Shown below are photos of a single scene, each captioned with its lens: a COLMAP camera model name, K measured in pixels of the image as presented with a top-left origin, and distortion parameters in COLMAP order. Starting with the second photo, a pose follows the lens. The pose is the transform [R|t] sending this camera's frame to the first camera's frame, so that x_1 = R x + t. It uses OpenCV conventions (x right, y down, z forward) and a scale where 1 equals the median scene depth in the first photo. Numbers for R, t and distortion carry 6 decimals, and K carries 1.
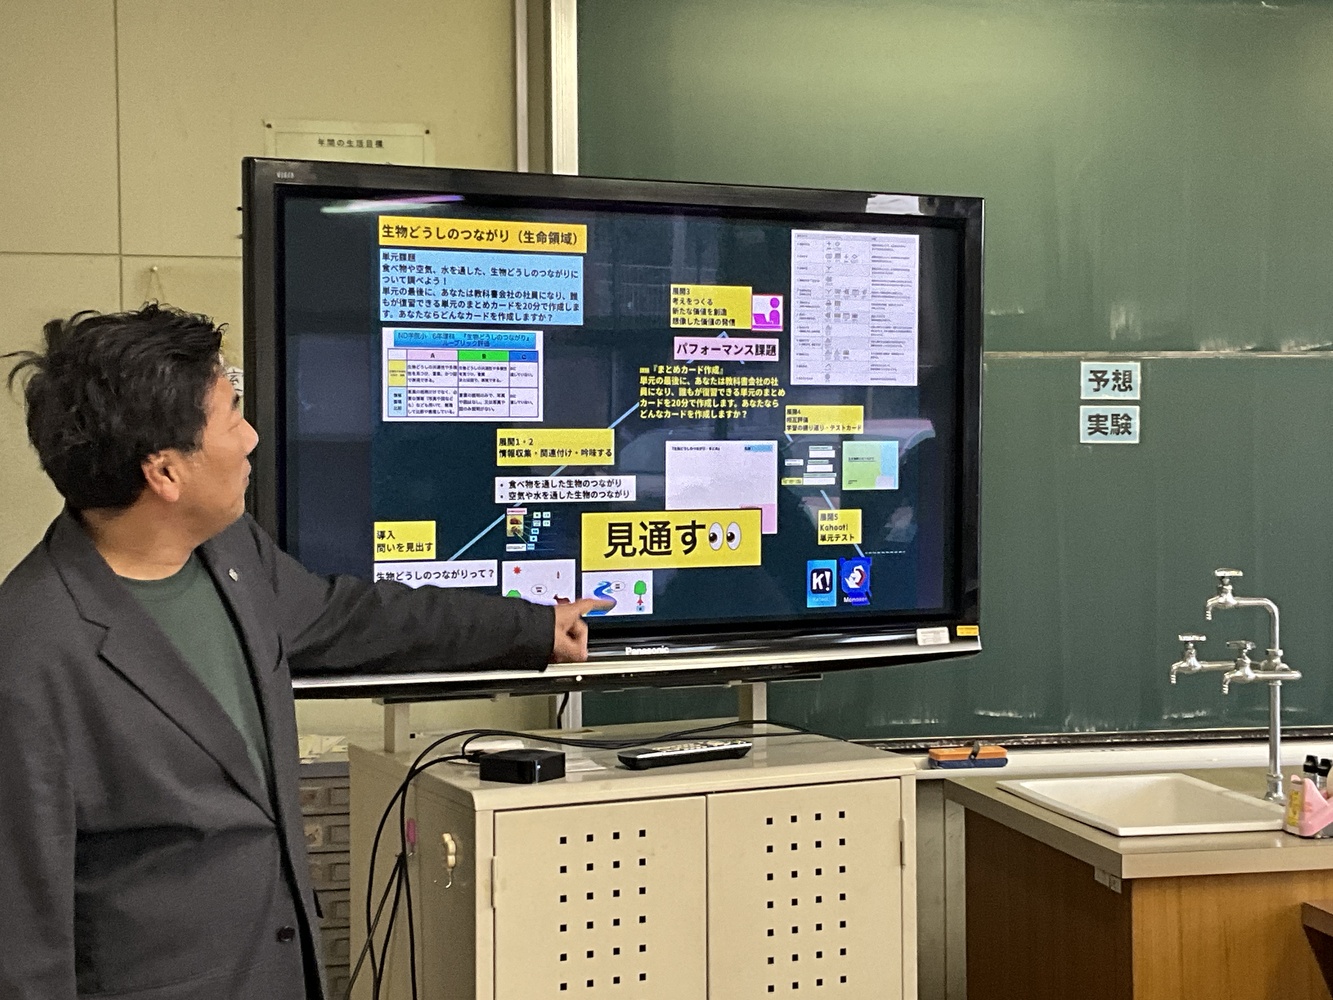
lens RADIAL K [[2192.4, 0, 666.5], [0, 2192.4, 500.0], [0, 0, 1]] dist [0.052480, 0.115074]
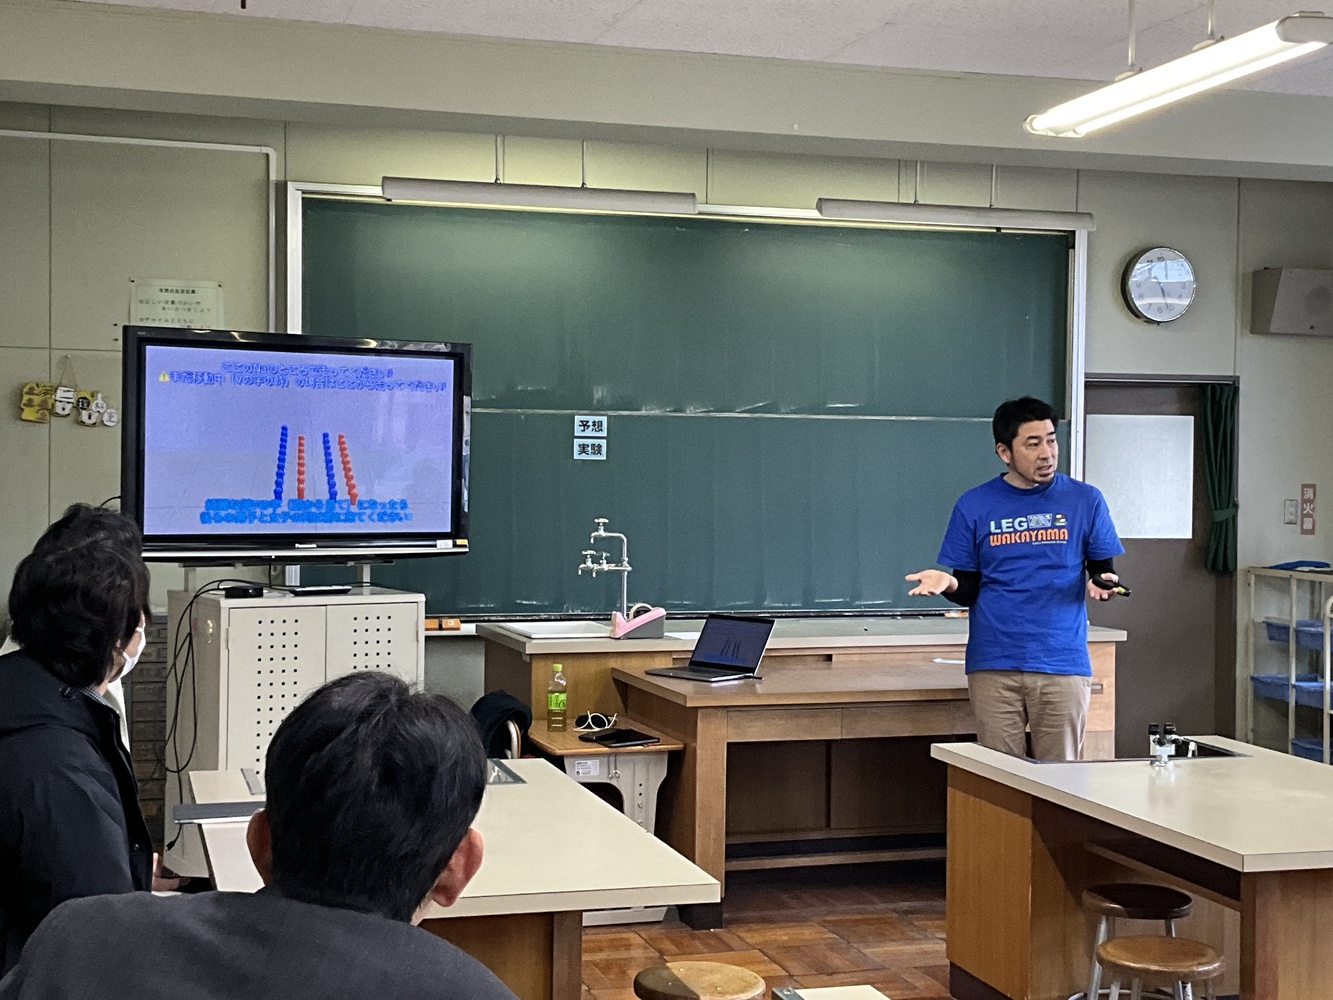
lens RADIAL K [[1881.5, 0, 666.5], [0, 1881.5, 500.0], [0, 0, 1]] dist [0.082724, -0.054121]
pose [[0.994655, 0.016445, 0.101933, 0.135309], [-0.015803, 0.999850, -0.007102, 0.025592], [-0.102034, 0.005453, 0.994766, -0.800491]]
